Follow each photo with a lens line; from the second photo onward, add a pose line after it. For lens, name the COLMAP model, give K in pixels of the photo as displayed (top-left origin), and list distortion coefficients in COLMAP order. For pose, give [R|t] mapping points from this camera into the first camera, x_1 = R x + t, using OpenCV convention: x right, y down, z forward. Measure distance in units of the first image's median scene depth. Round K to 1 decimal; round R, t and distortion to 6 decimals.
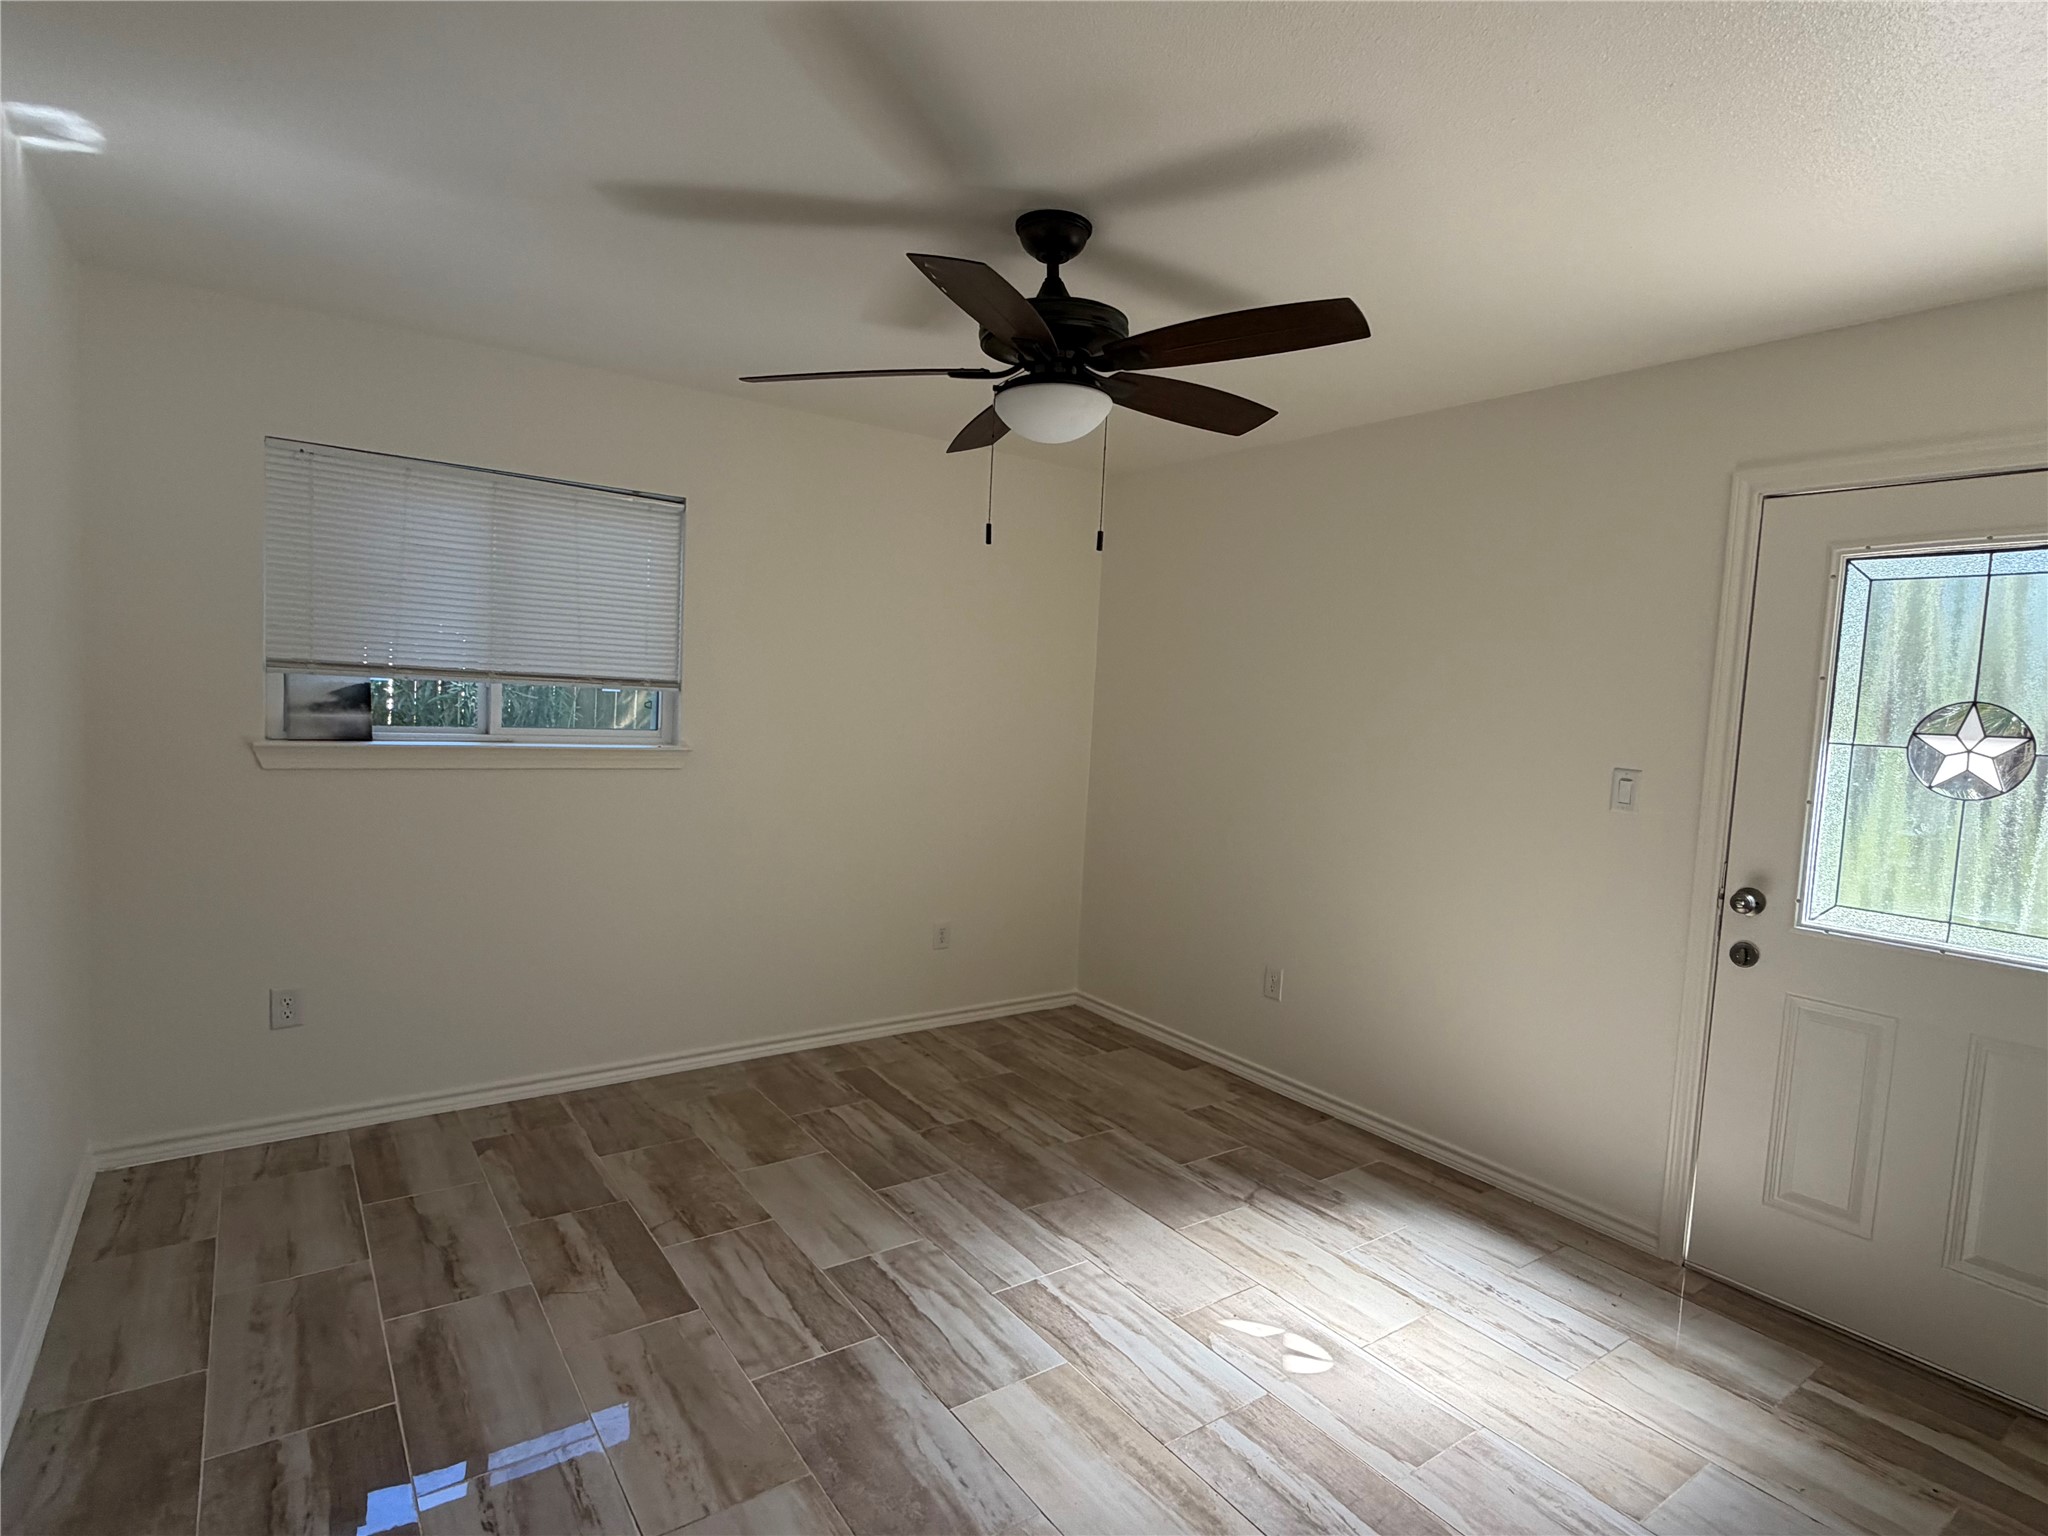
lens RADIAL K [[1059.0, 0, 1025.7], [0, 1059.0, 776.0], [0, 0, 1]] dist [0.001999, 0.000144]
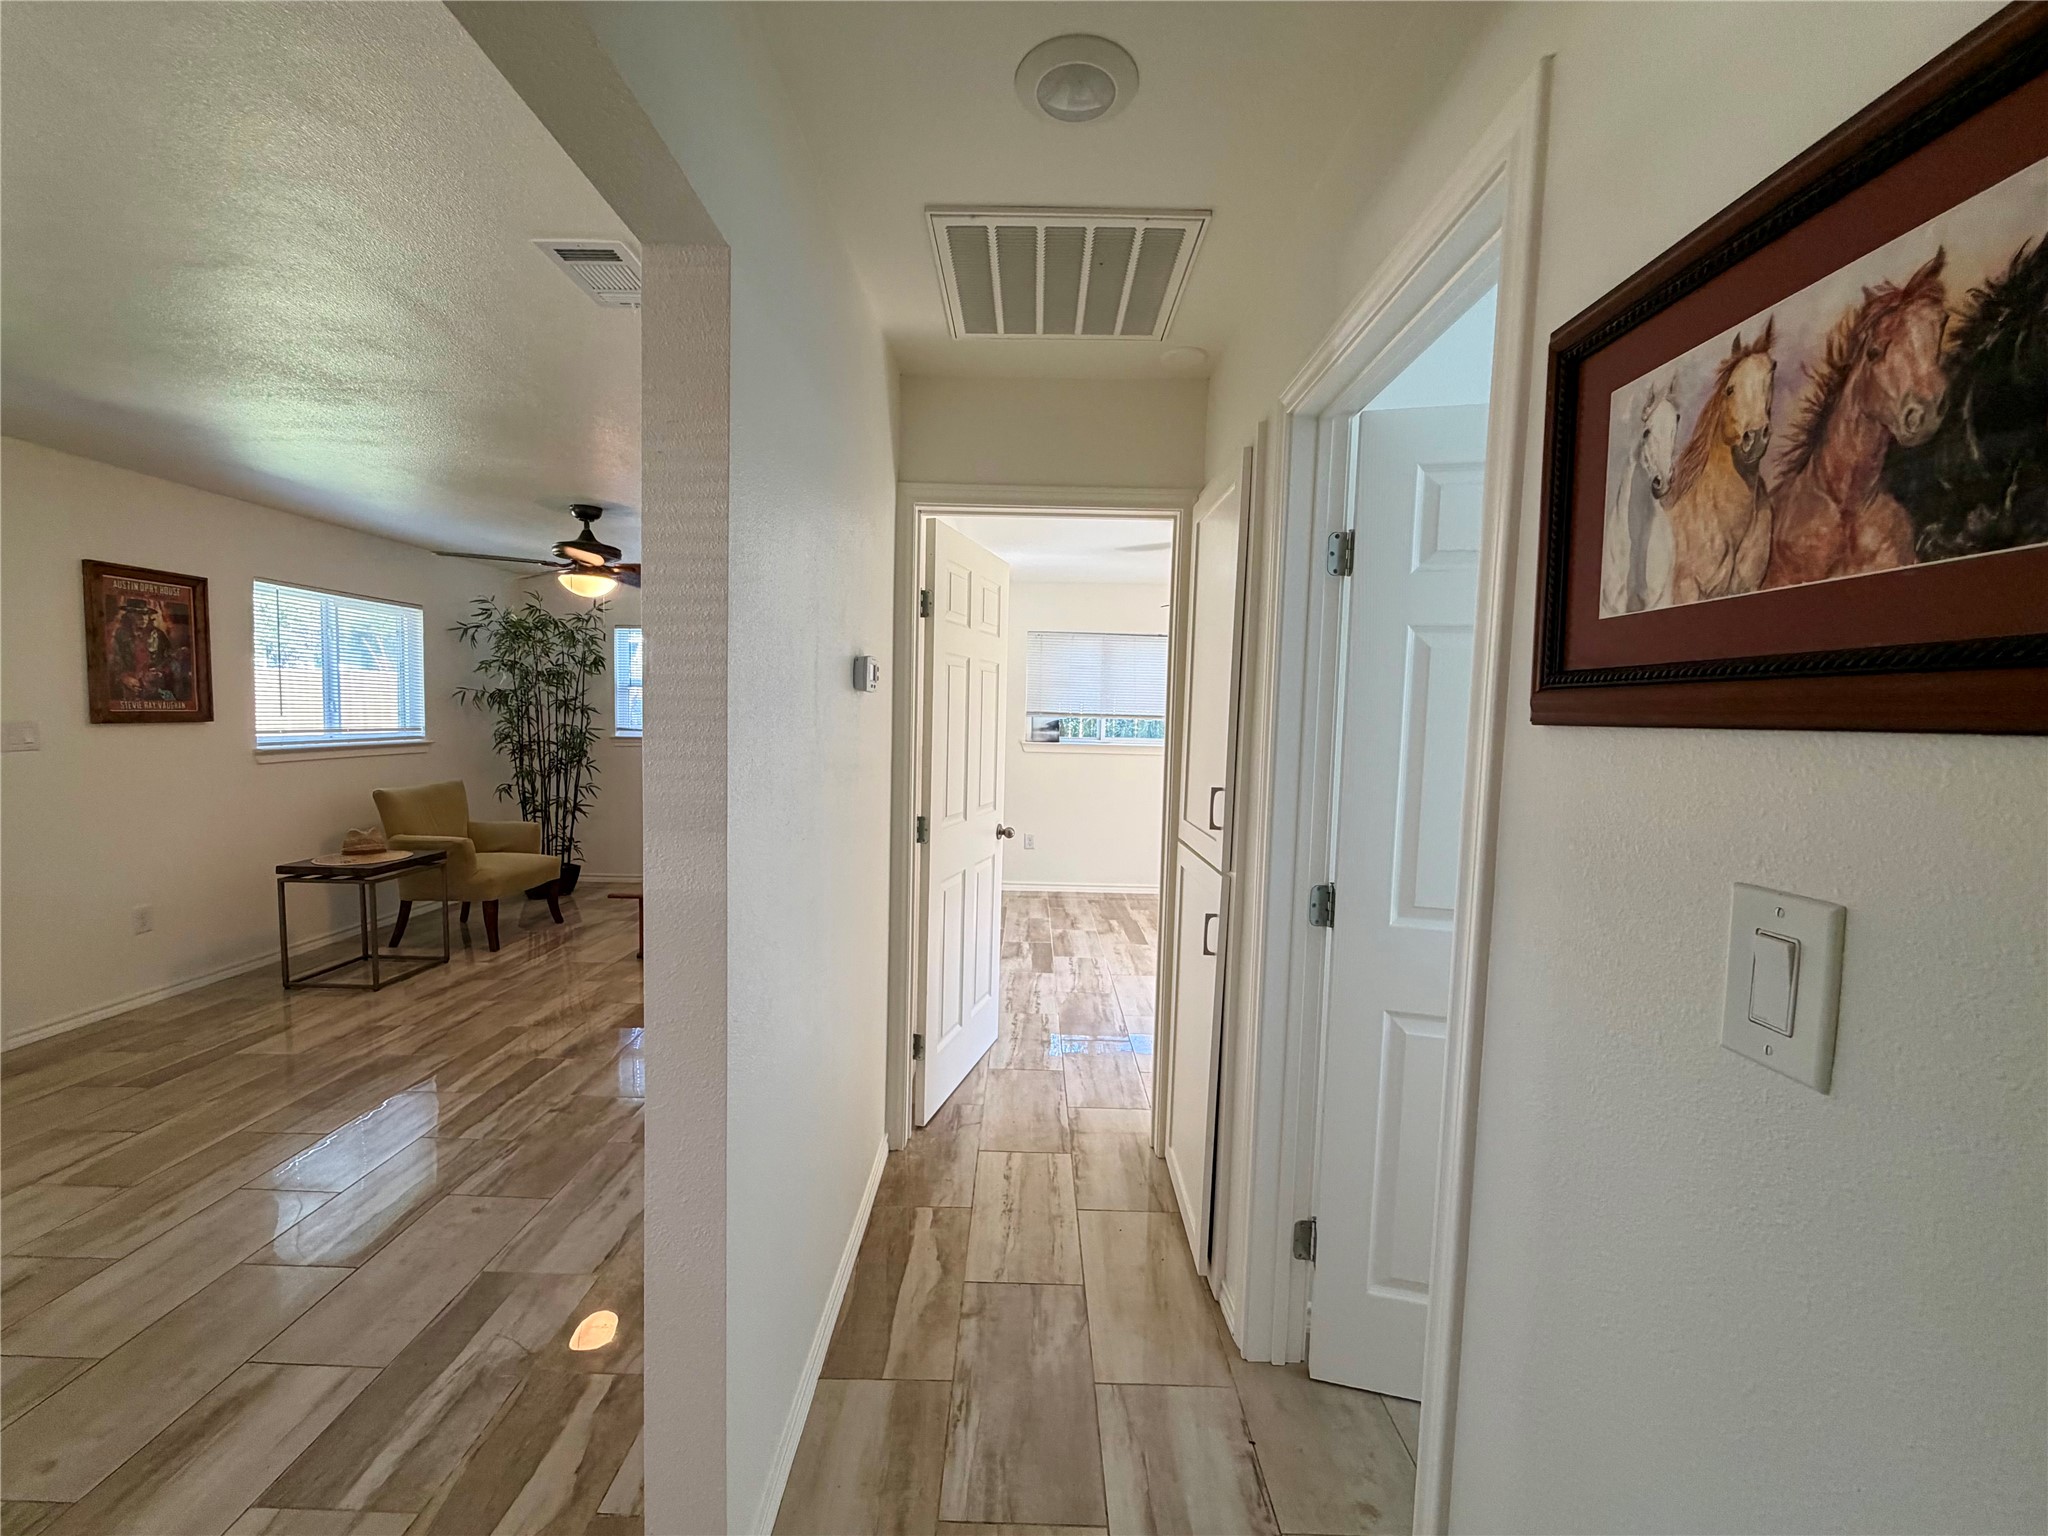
lens RADIAL K [[813.9, 0, 1005.4], [0, 813.9, 774.0], [0, 0, 1]] dist [-0.004211, -0.000337]
pose [[0.791901, 0.006303, -0.610617, 0.592445], [-0.024277, 0.999481, -0.021167, 0.108749], [0.610167, 0.031587, 0.791643, -0.780219]]
